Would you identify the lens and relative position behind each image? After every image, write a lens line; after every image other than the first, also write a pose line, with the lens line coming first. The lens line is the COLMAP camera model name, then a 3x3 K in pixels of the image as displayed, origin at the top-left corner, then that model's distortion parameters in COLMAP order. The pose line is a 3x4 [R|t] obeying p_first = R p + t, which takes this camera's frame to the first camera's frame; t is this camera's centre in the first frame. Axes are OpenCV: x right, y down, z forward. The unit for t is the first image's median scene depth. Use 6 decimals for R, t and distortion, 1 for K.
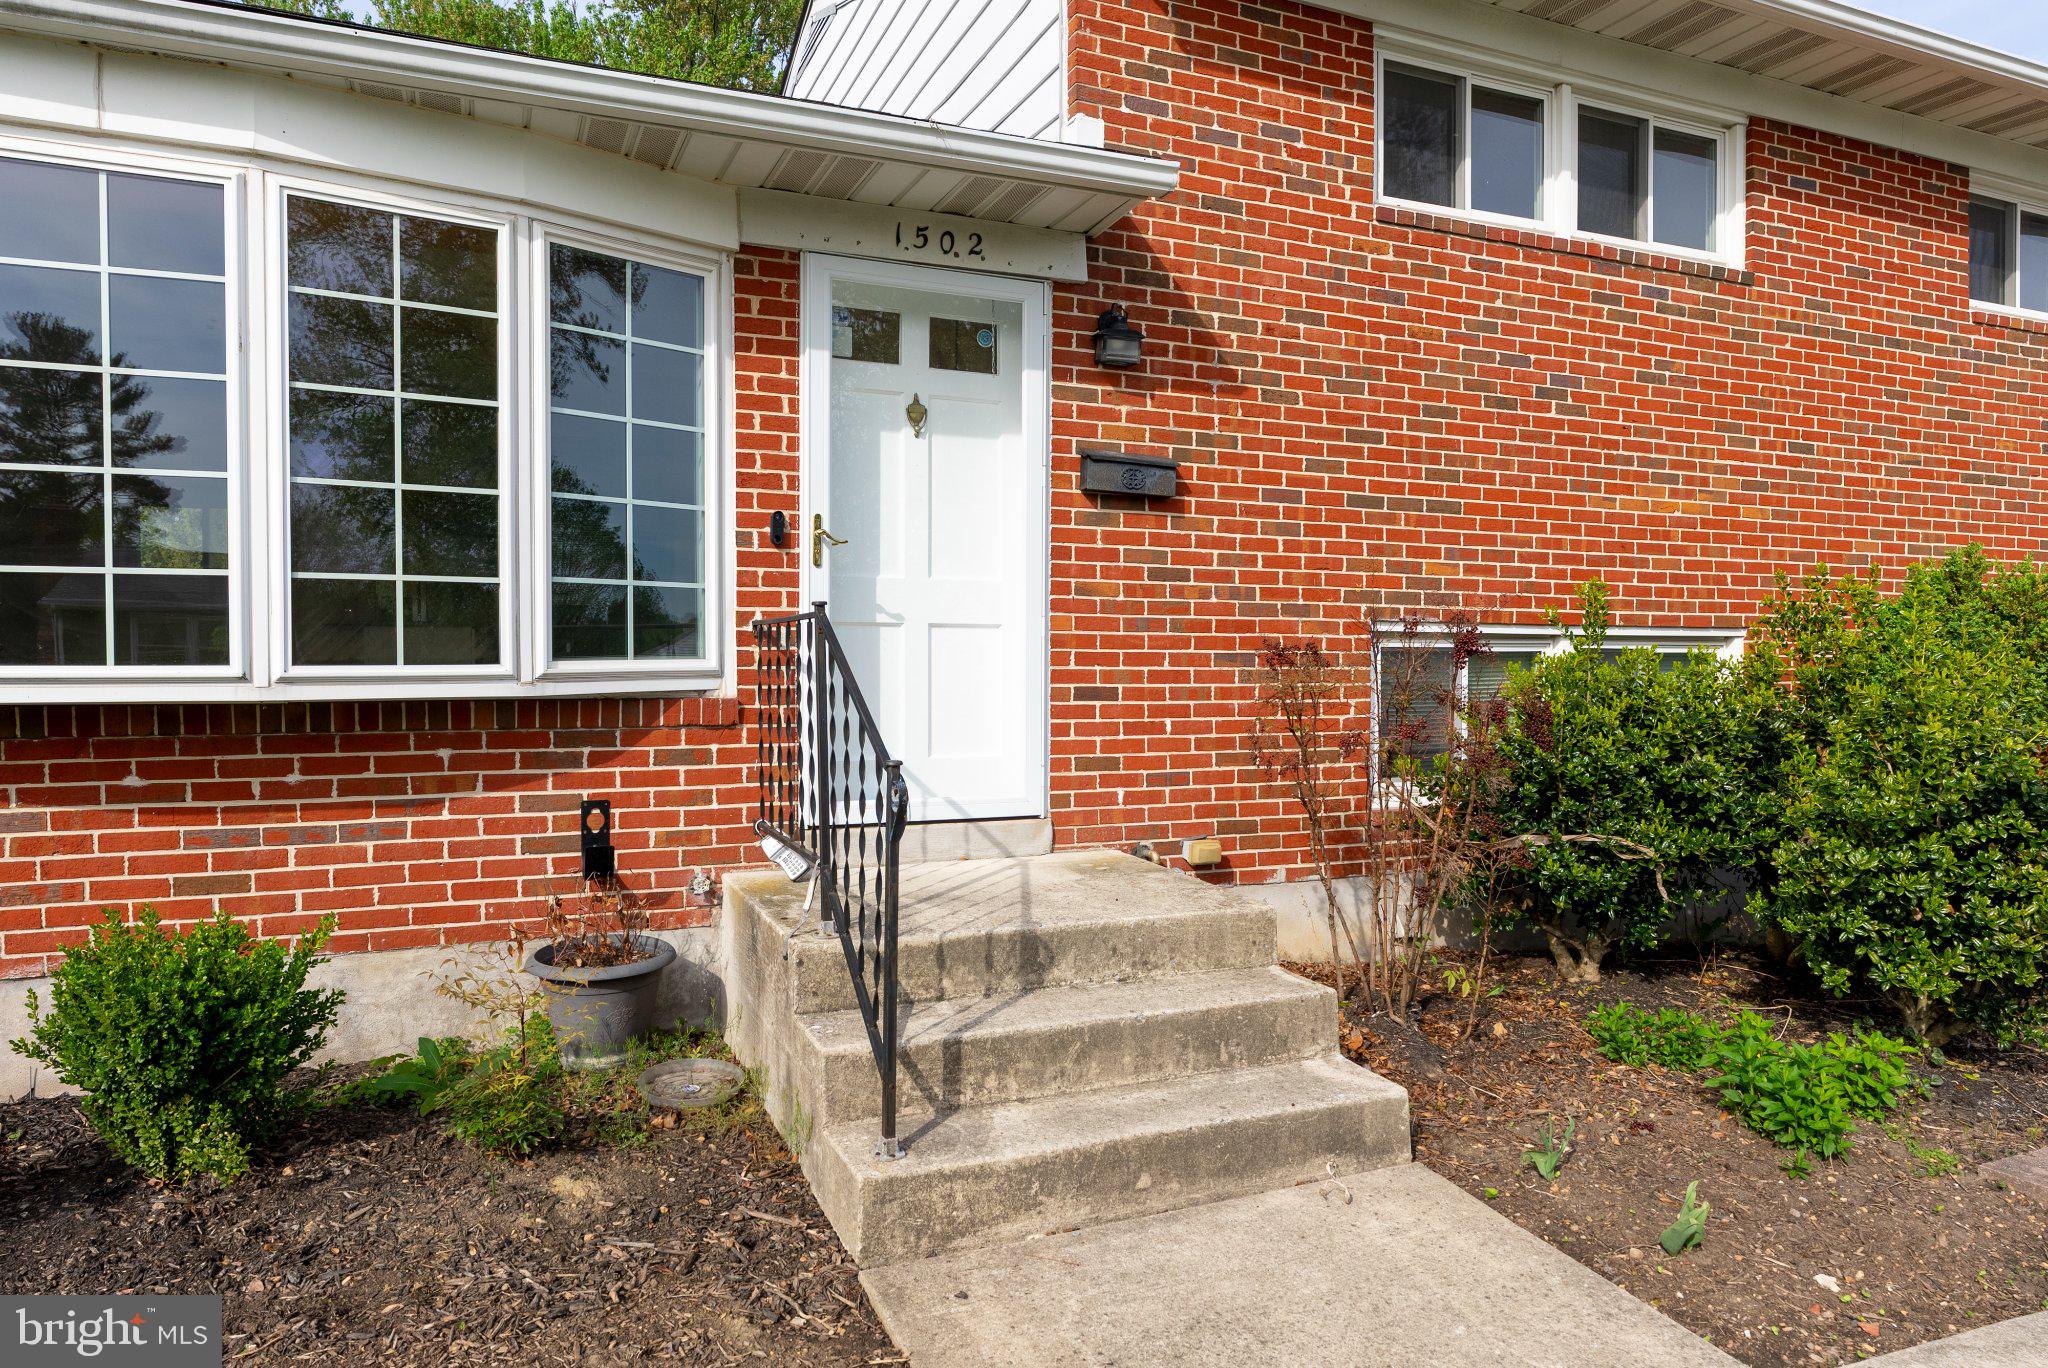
lens RADIAL K [[1250.1, 0, 1022.5], [0, 1250.1, 673.7], [0, 0, 1]] dist [-0.002147, 0.000647]
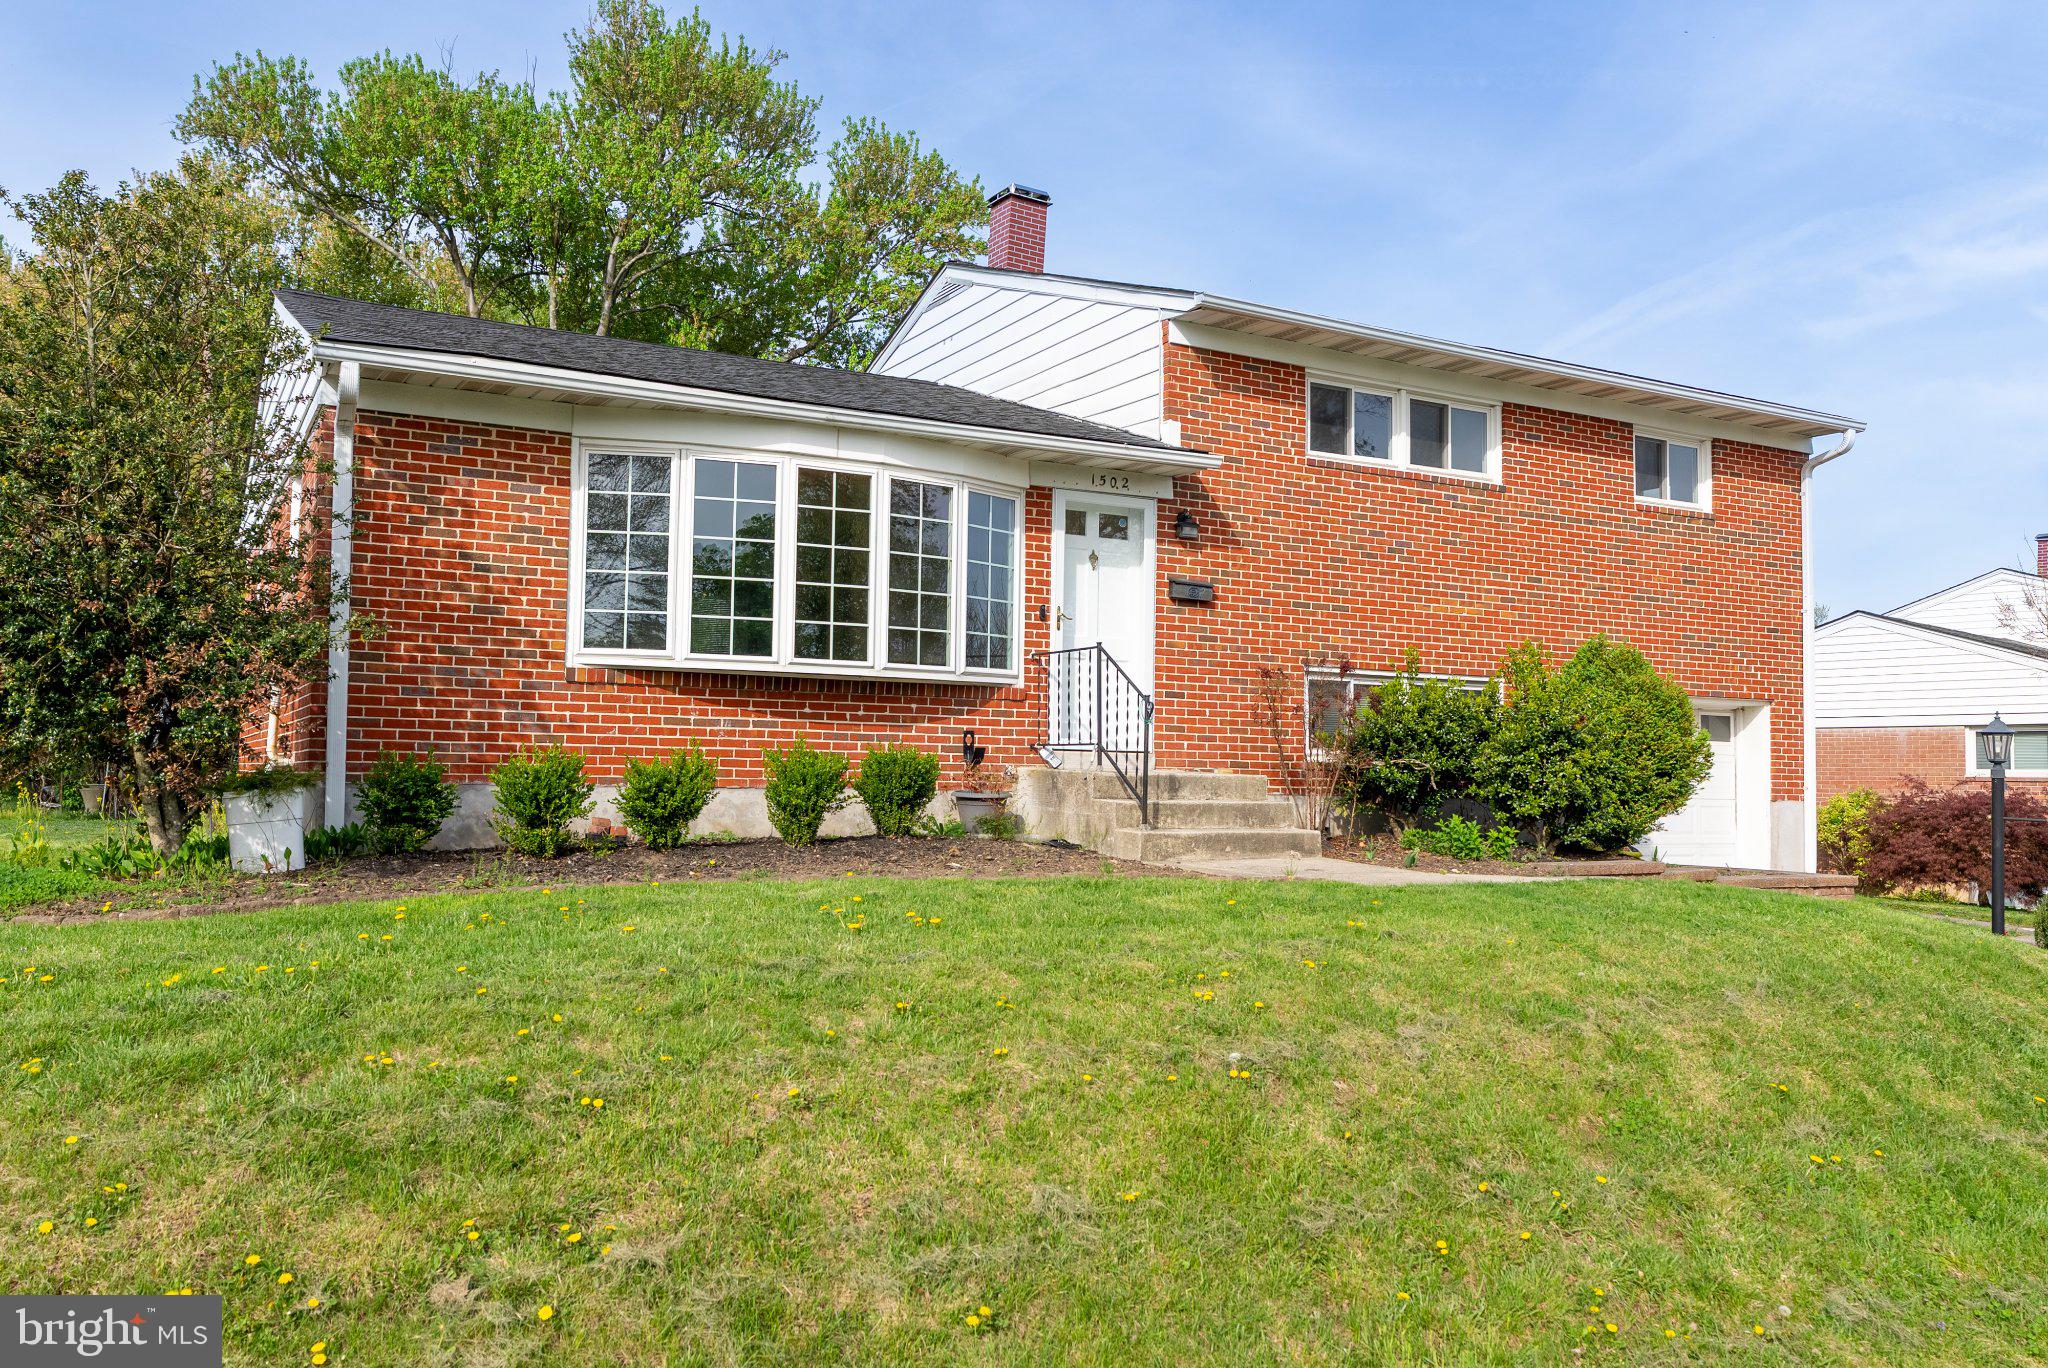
lens RADIAL K [[1517.5, 0, 1008.4], [0, 1517.5, 664.4], [0, 0, 1]] dist [-0.001682, 0.004799]
pose [[0.995874, 0.021857, 0.088077, -0.433852], [-0.015074, 0.996920, -0.076957, 0.161770], [-0.089487, 0.075312, 0.993137, -1.460800]]
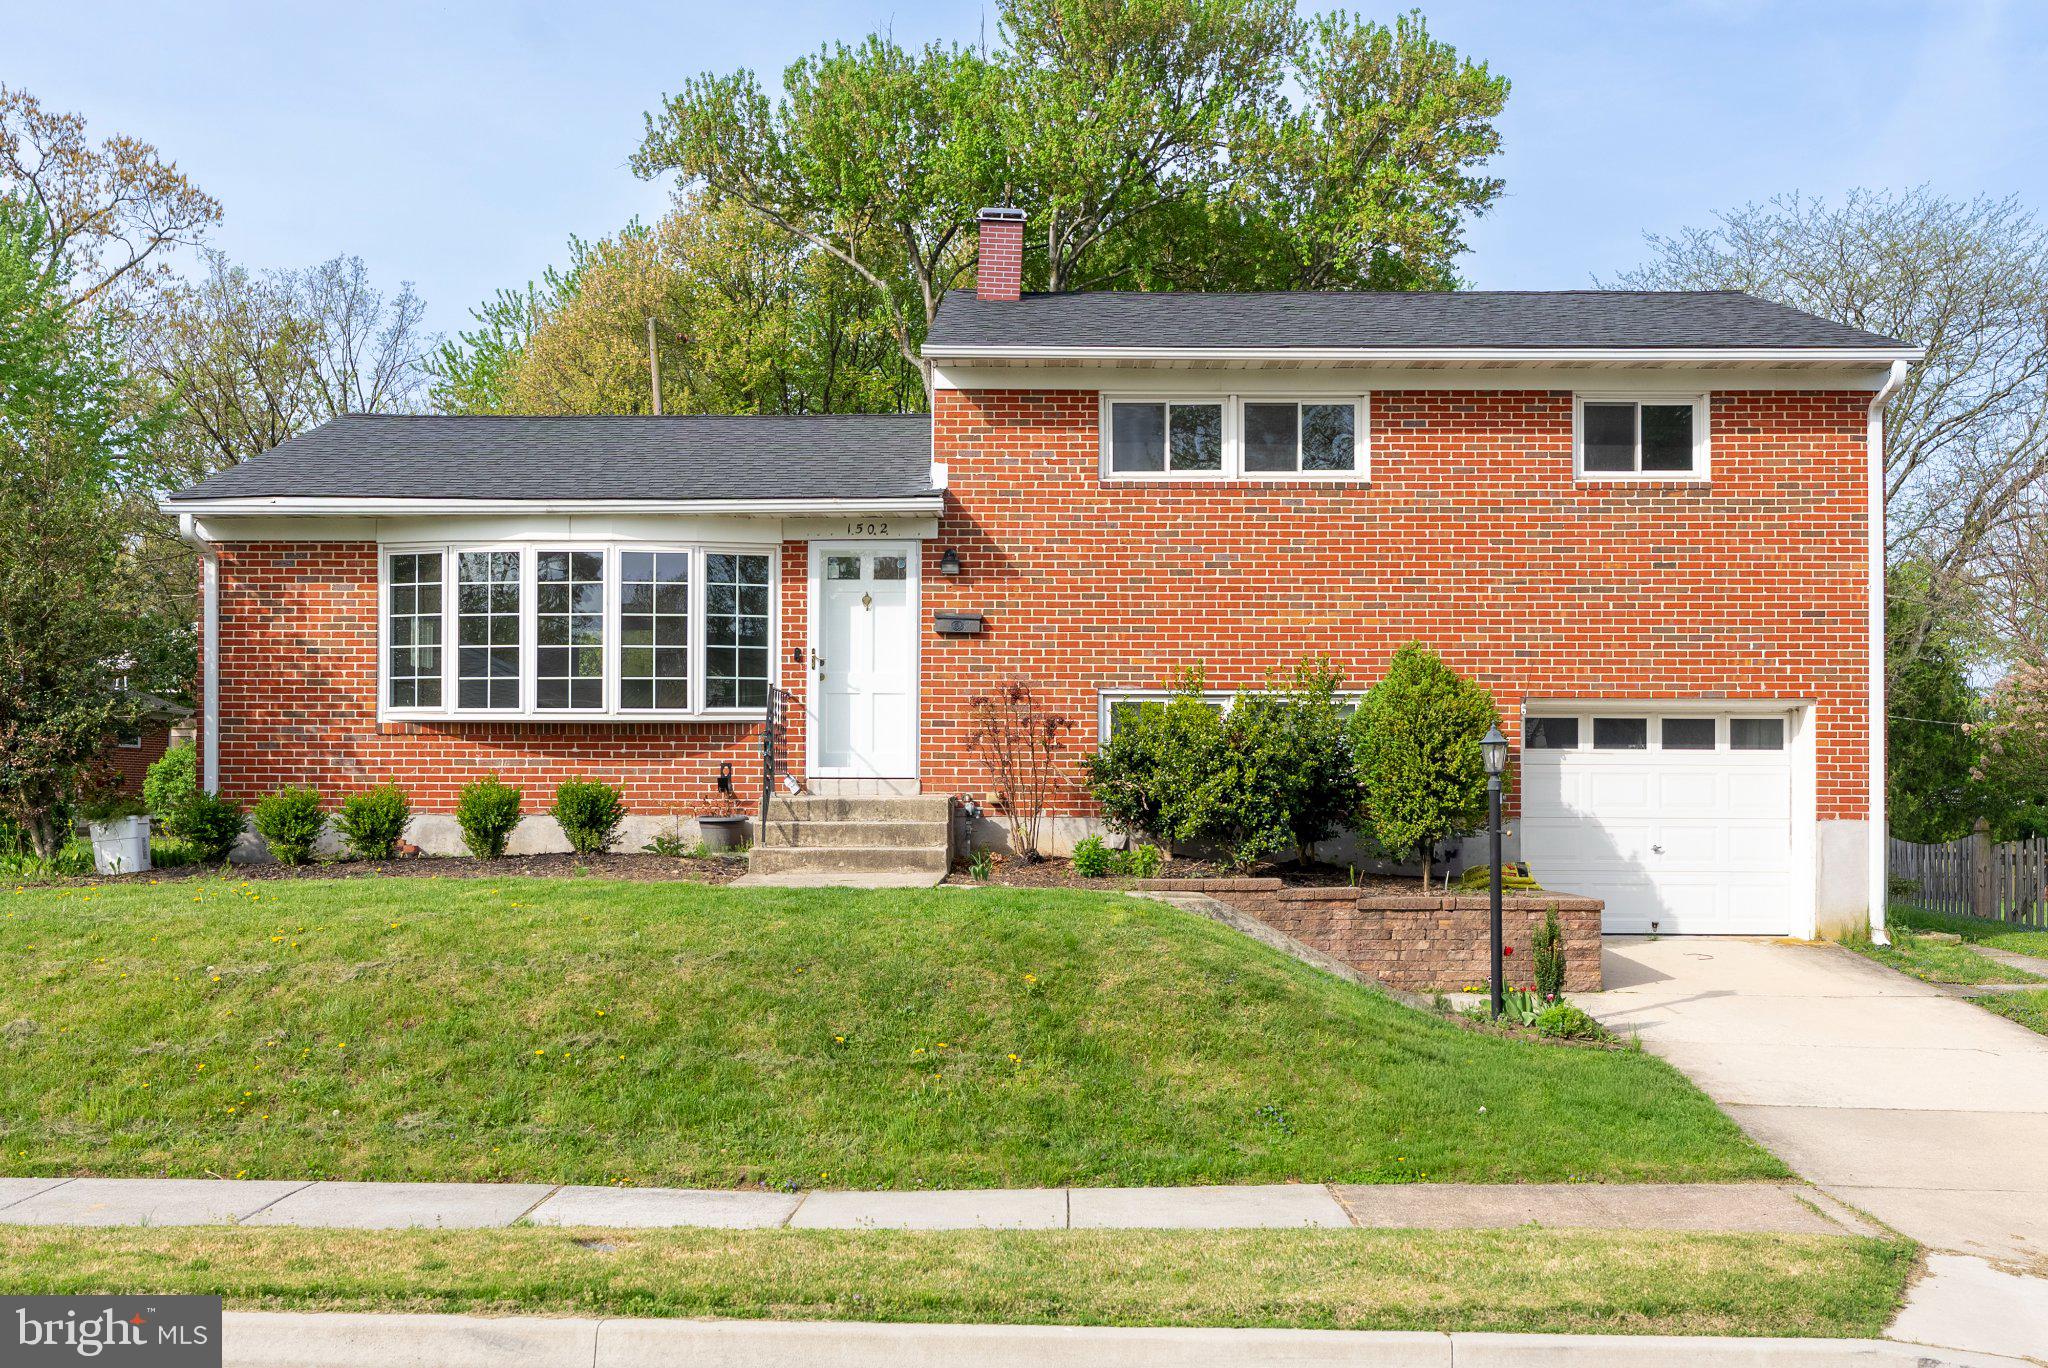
lens RADIAL K [[2049.1, 0, 1040.4], [0, 2049.1, 696.6], [0, 0, 1]] dist [0.006586, 0.000000]
pose [[0.924681, -0.017956, -0.380319, 1.567122], [-0.003288, 0.998473, -0.055137, 0.164709], [0.380729, 0.052234, 0.923210, -2.231774]]
